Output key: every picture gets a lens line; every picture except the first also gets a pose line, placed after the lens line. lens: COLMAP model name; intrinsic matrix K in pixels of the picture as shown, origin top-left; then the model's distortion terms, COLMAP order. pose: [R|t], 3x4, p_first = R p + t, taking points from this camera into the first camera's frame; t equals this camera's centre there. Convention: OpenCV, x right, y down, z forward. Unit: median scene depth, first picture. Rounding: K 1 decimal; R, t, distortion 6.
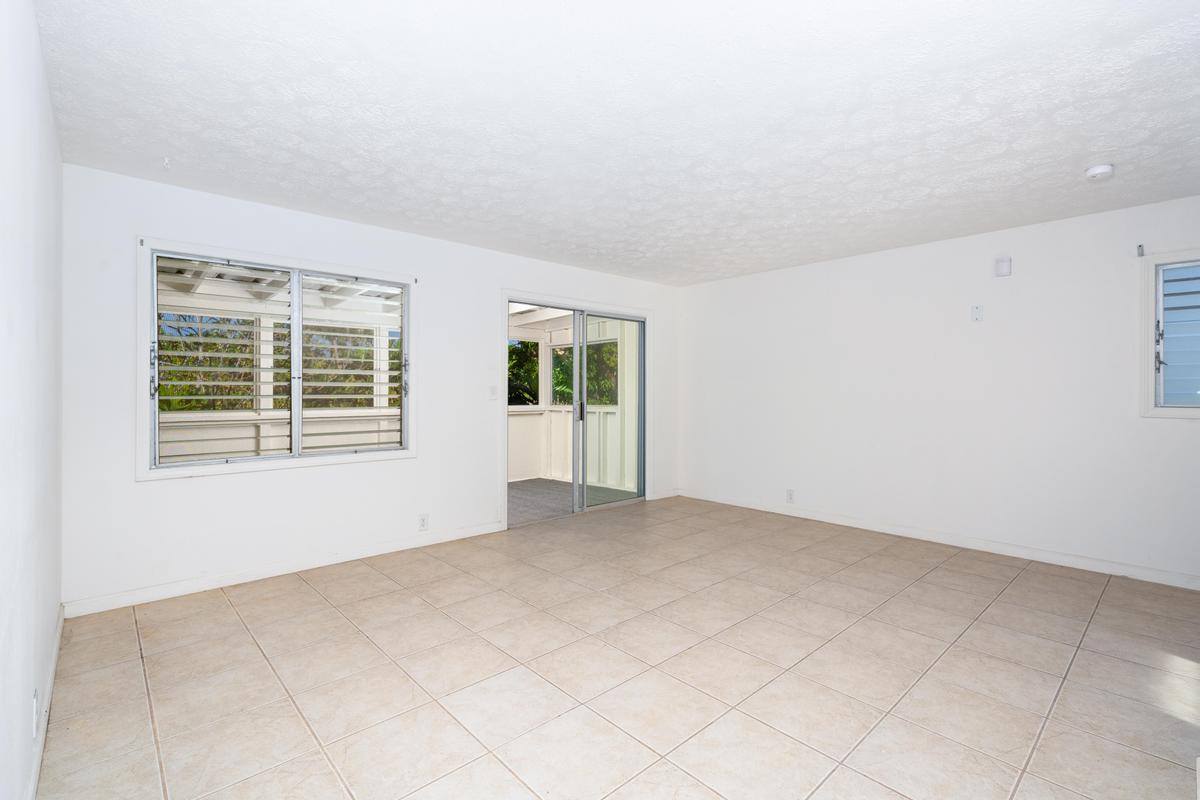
lens RADIAL K [[543.7, 0, 608.1], [0, 543.7, 390.8], [0, 0, 1]] dist [0.005444, 0.000133]
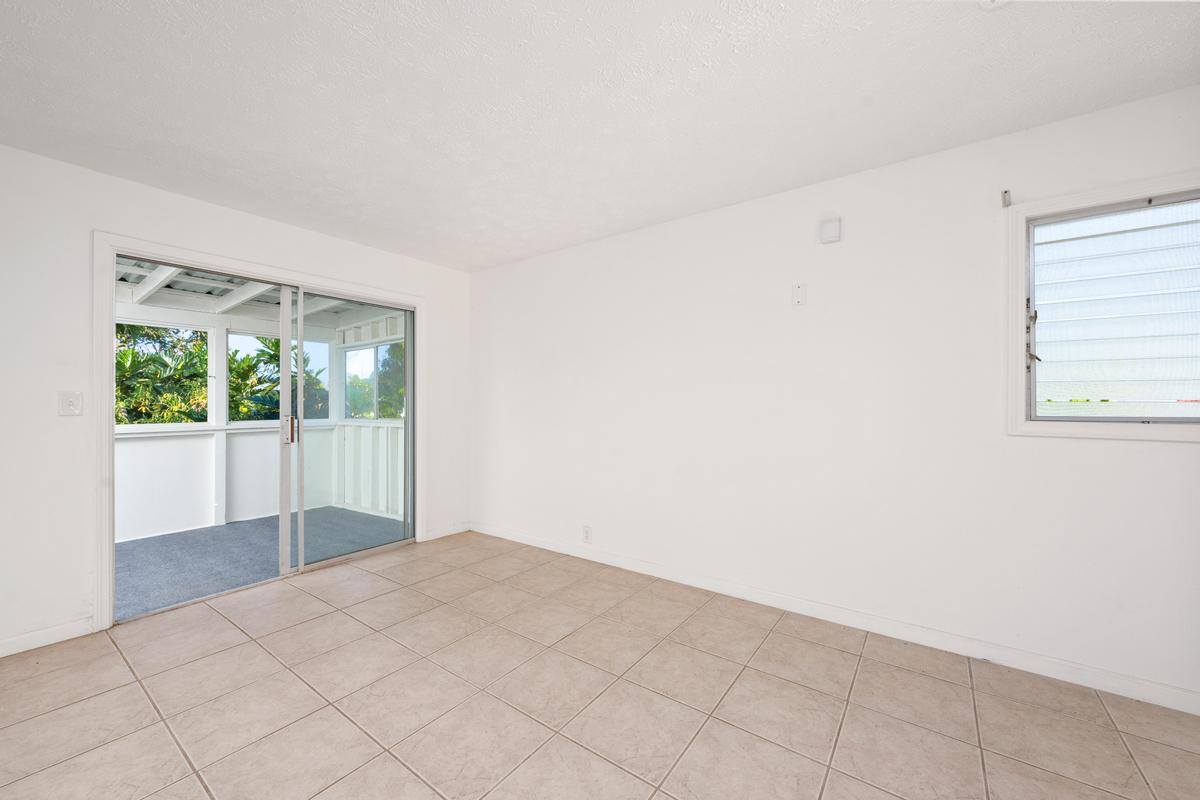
lens RADIAL K [[463.8, 0, 603.3], [0, 463.8, 399.7], [0, 0, 1]] dist [-0.001032, -0.000455]
pose [[0.982126, -0.002205, 0.188211, 0.312142], [0.002850, 0.999991, -0.003154, 0.002082], [-0.188202, 0.003634, 0.982124, 0.454493]]
